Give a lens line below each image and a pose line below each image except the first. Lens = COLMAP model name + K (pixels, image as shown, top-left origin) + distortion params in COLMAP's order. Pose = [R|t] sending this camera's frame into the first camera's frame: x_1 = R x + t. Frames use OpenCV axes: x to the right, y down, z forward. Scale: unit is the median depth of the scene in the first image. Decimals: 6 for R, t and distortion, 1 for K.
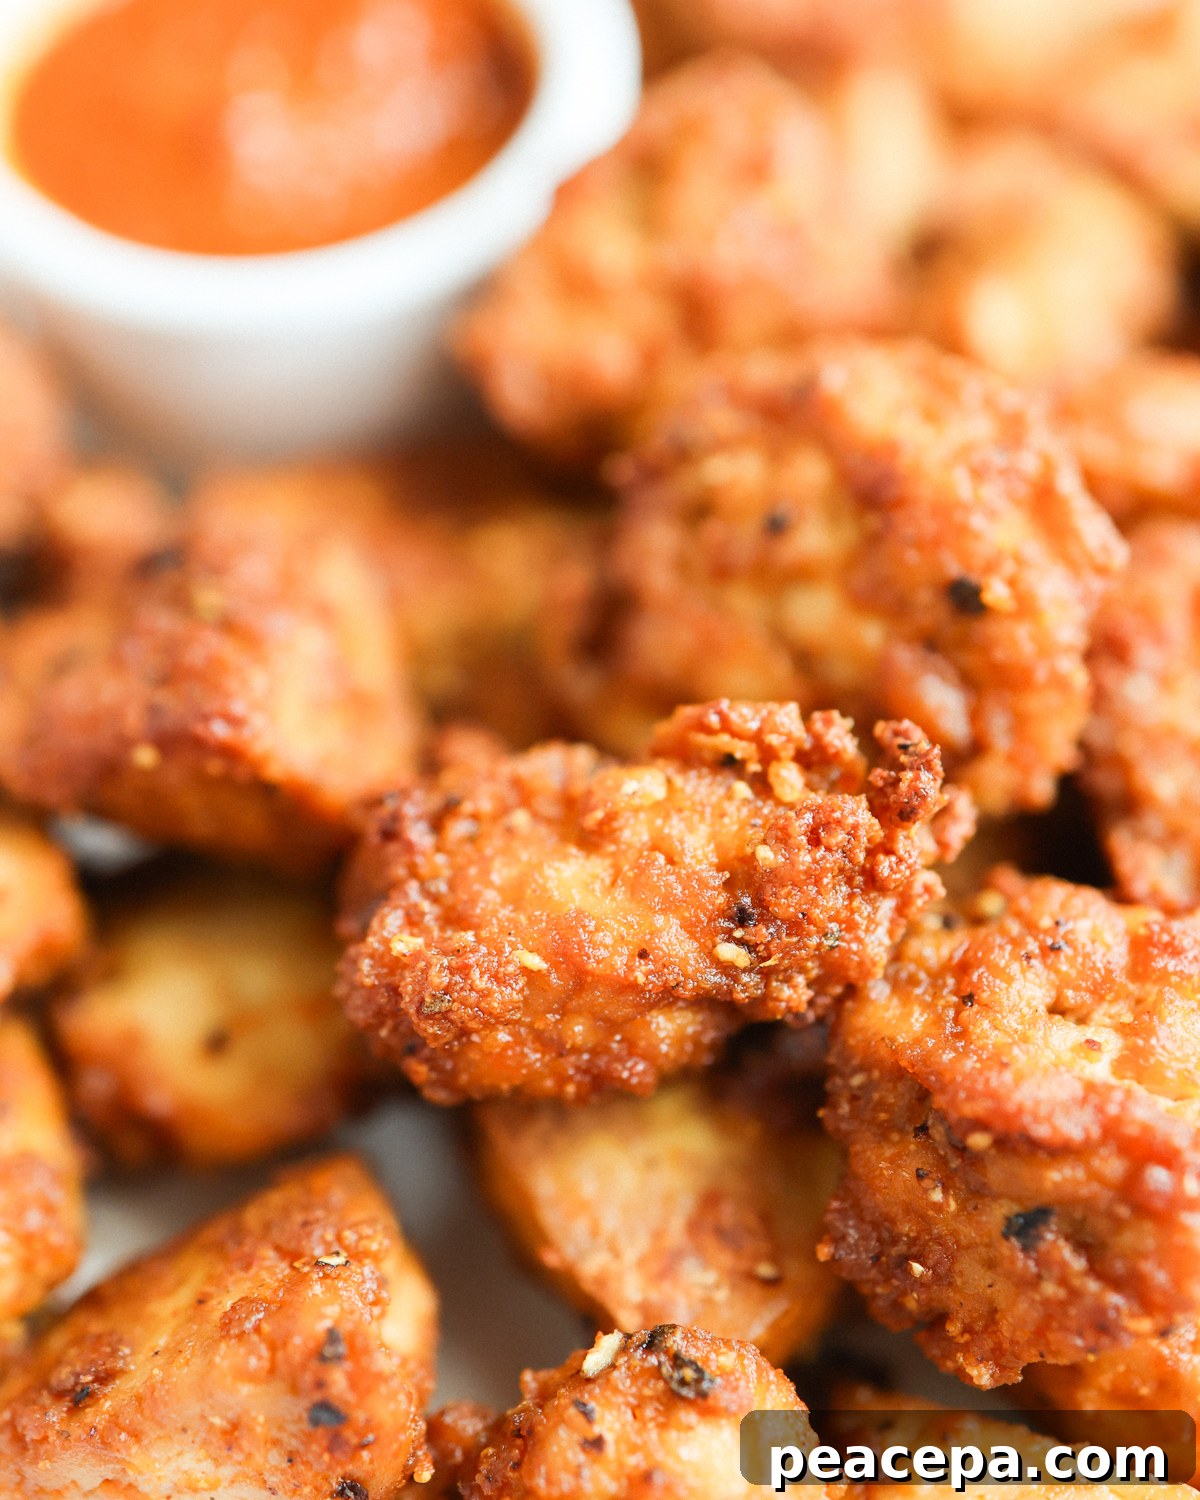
lens RADIAL K [[1817.8, 0, 602.7], [0, 1817.8, 749.2], [0, 0, 1]] dist [0.000104, 0.000000]
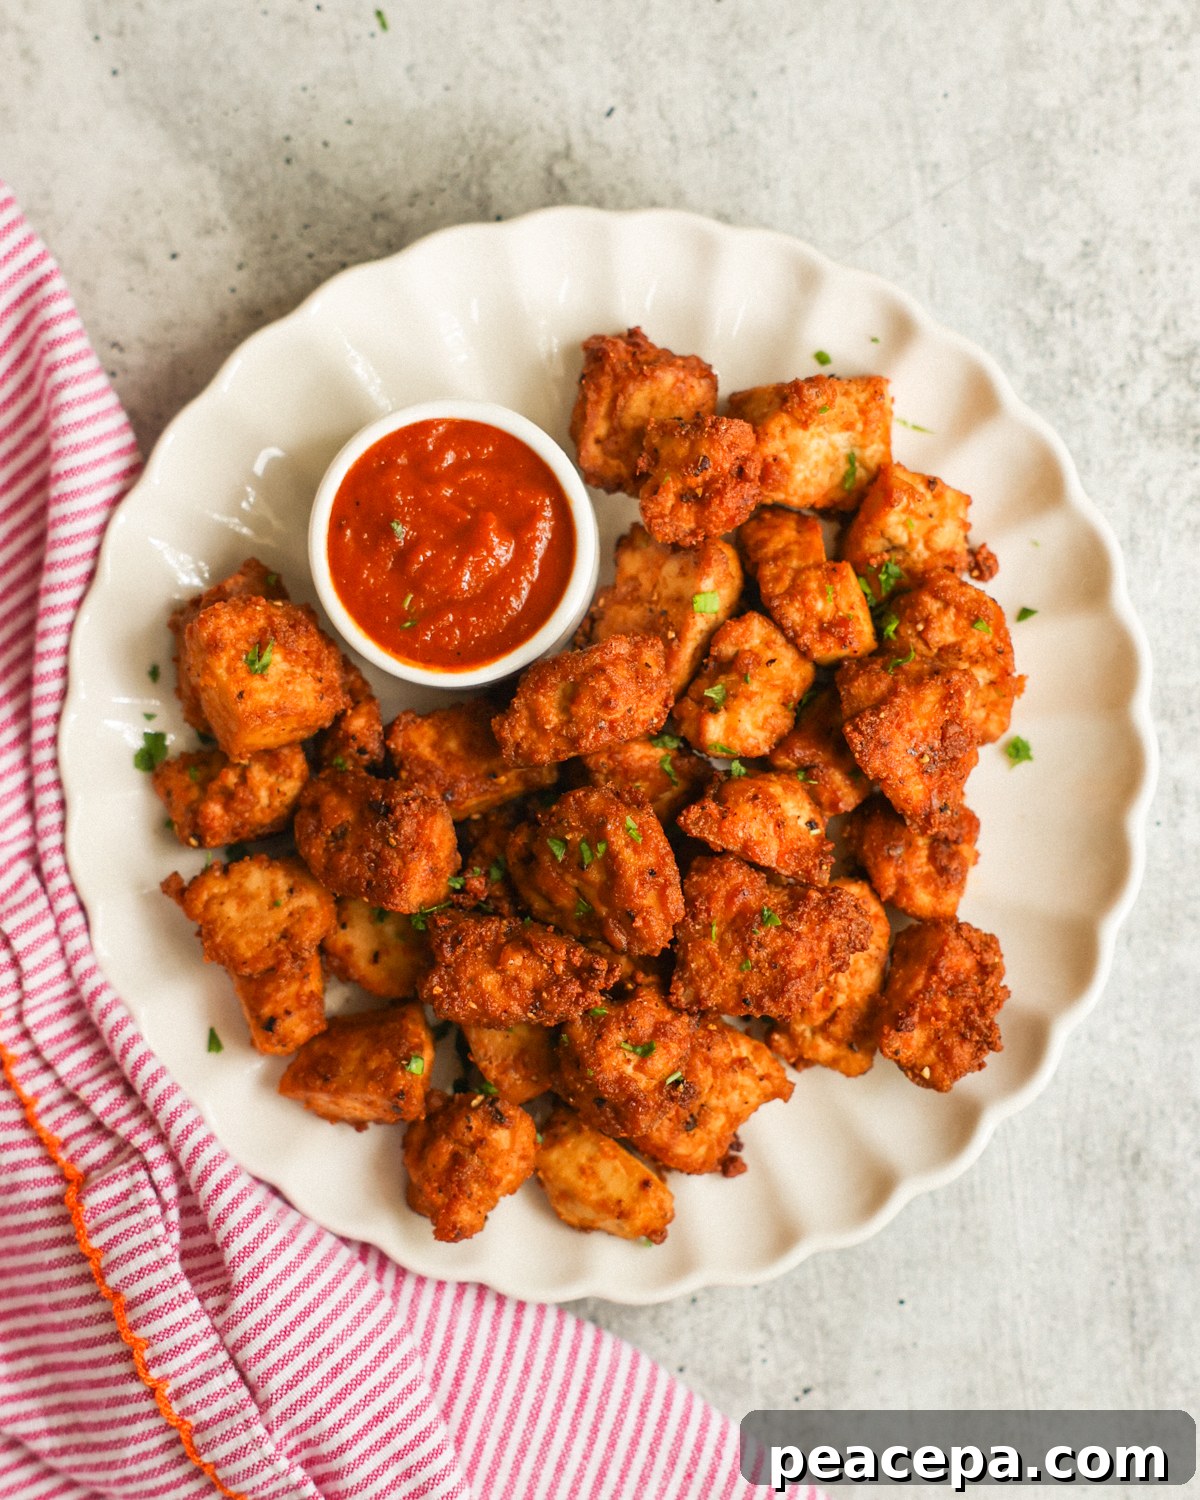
lens RADIAL K [[1817.8, 0, 607.6], [0, 1817.8, 753.2], [0, 0, 1]] dist [0.000104, 0.000000]
pose [[0.981341, 0.192270, -0.001143, 0.116448], [-0.173554, 0.888343, 0.425119, -1.726430], [0.082753, -0.416988, 0.905137, -1.786827]]
